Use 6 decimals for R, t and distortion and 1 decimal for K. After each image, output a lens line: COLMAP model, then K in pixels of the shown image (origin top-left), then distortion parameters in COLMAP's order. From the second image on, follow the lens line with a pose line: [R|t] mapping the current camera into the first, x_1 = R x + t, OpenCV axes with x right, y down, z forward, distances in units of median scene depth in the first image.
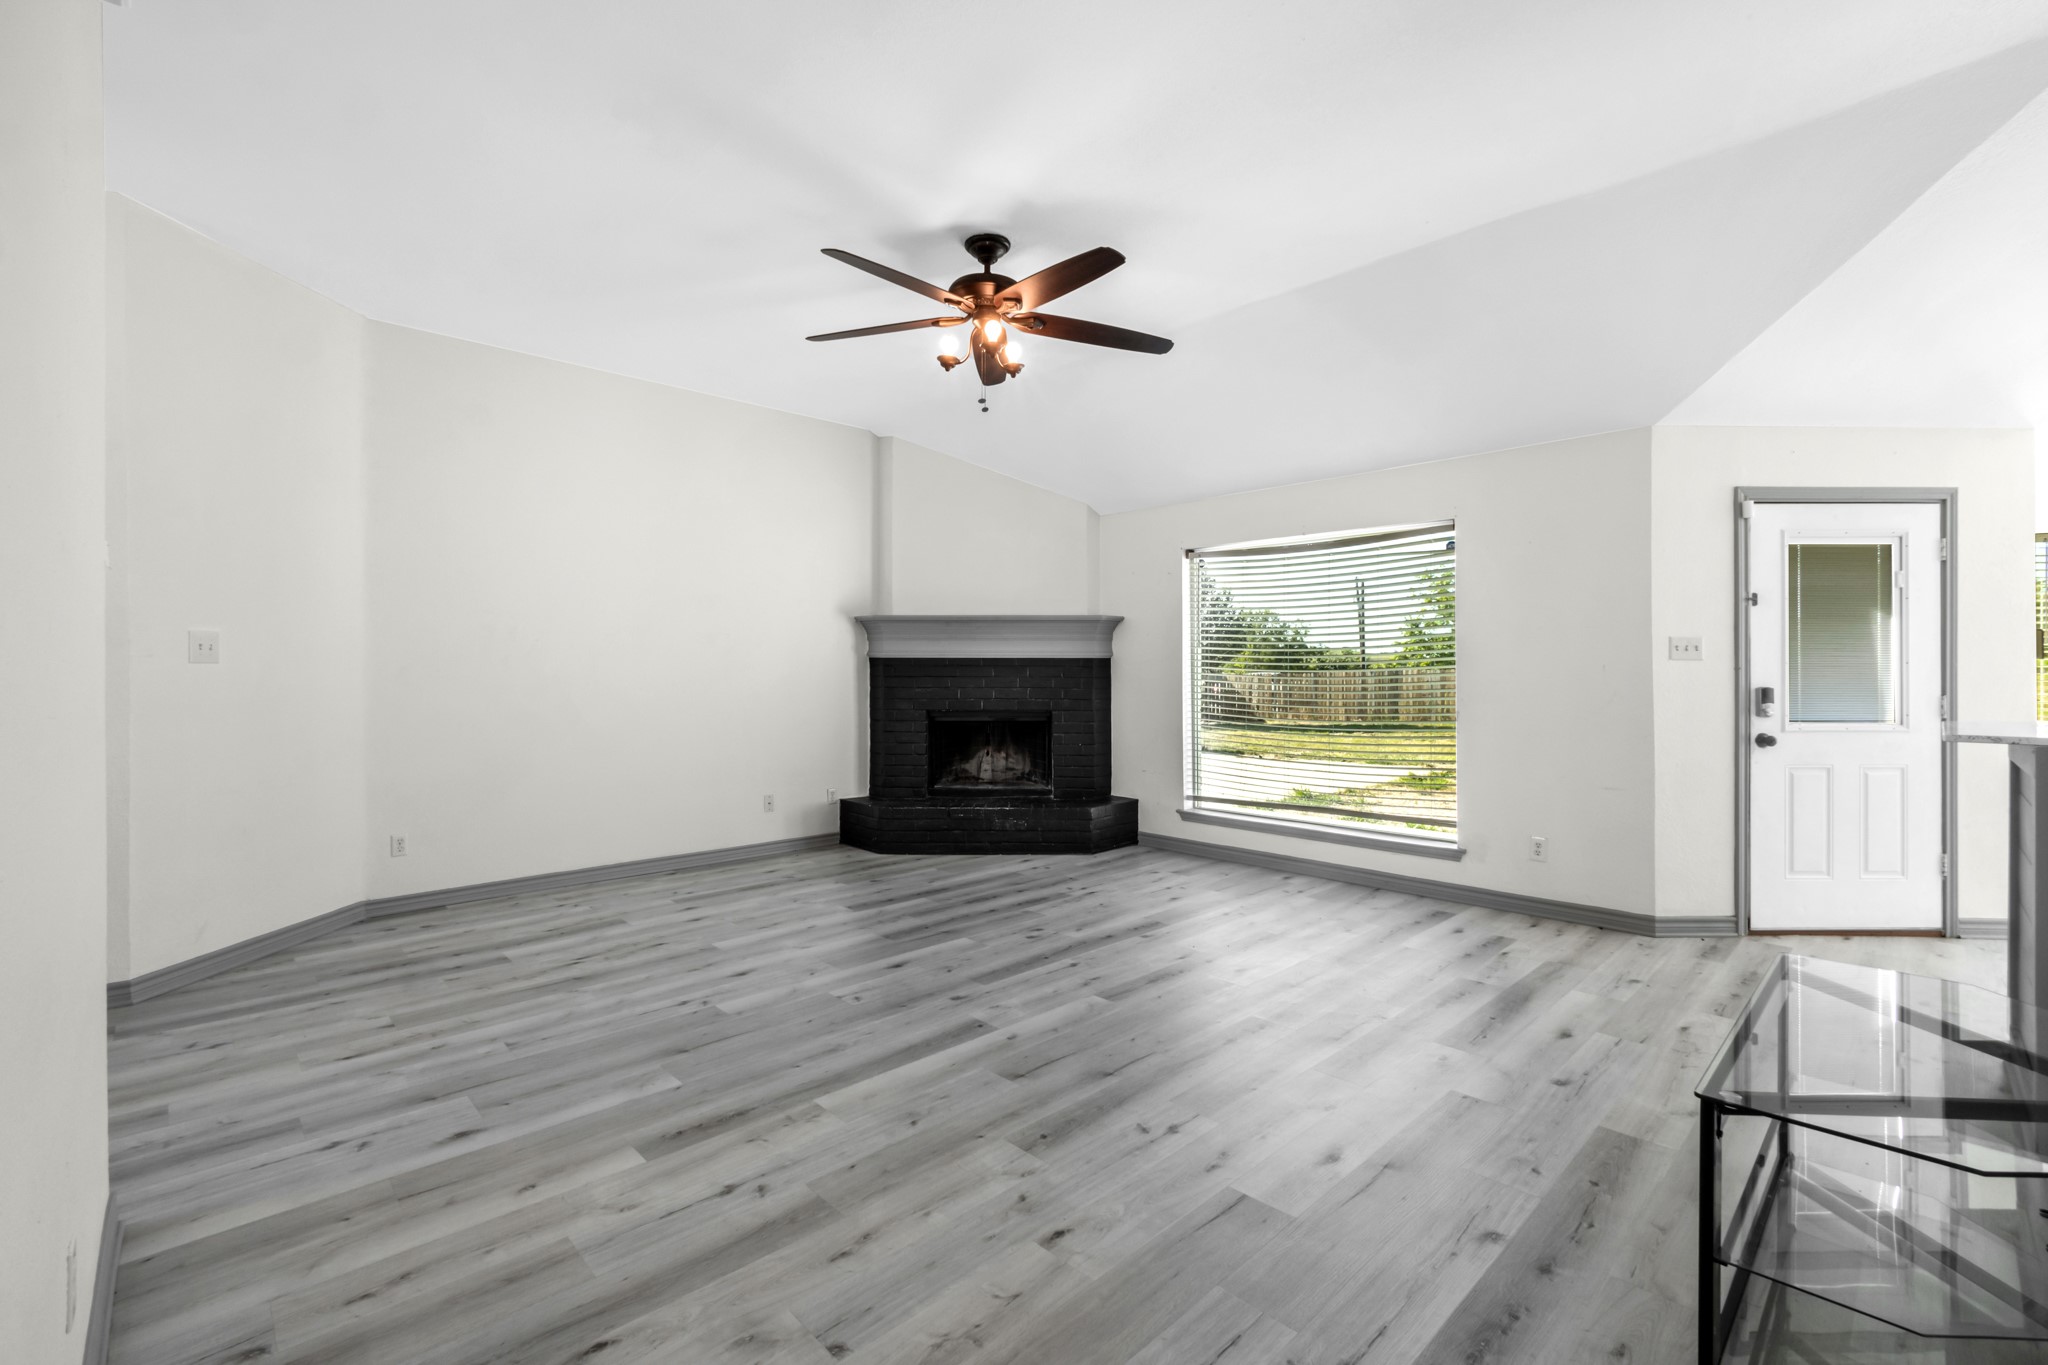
lens RADIAL K [[910.8, 0, 1014.4], [0, 910.8, 677.7], [0, 0, 1]] dist [-0.001212, -0.000297]
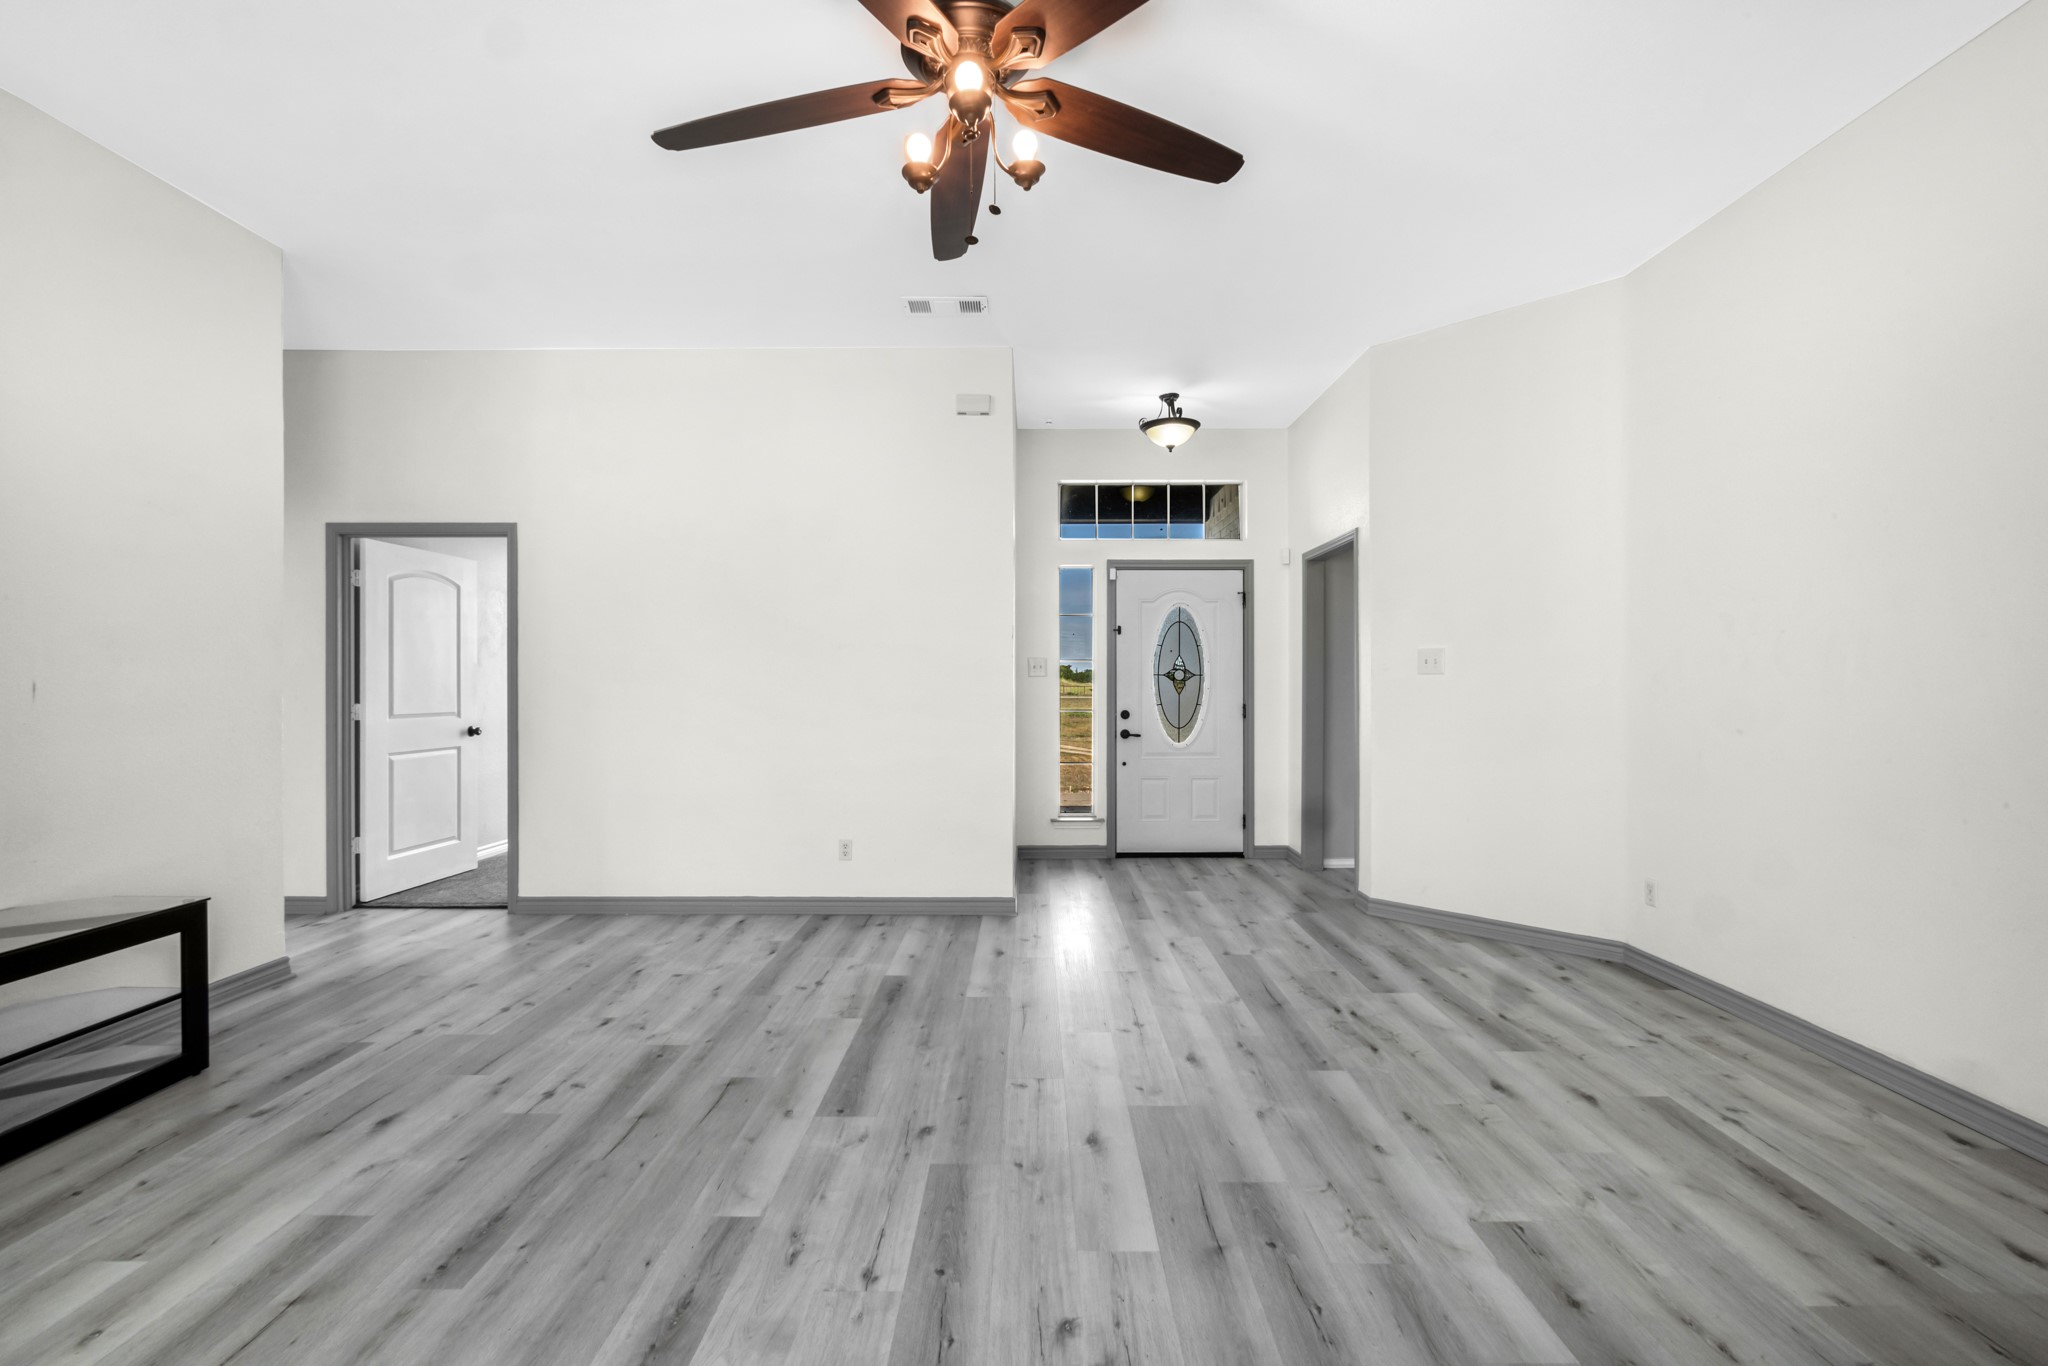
lens RADIAL K [[910.8, 0, 1014.4], [0, 910.8, 678.2], [0, 0, 1]] dist [-0.001212, -0.000297]
pose [[-0.710392, -0.002487, -0.703801, 0.419935], [-0.005611, 0.999982, 0.002130, -0.006415], [0.703783, 0.005462, -0.710394, 1.662155]]
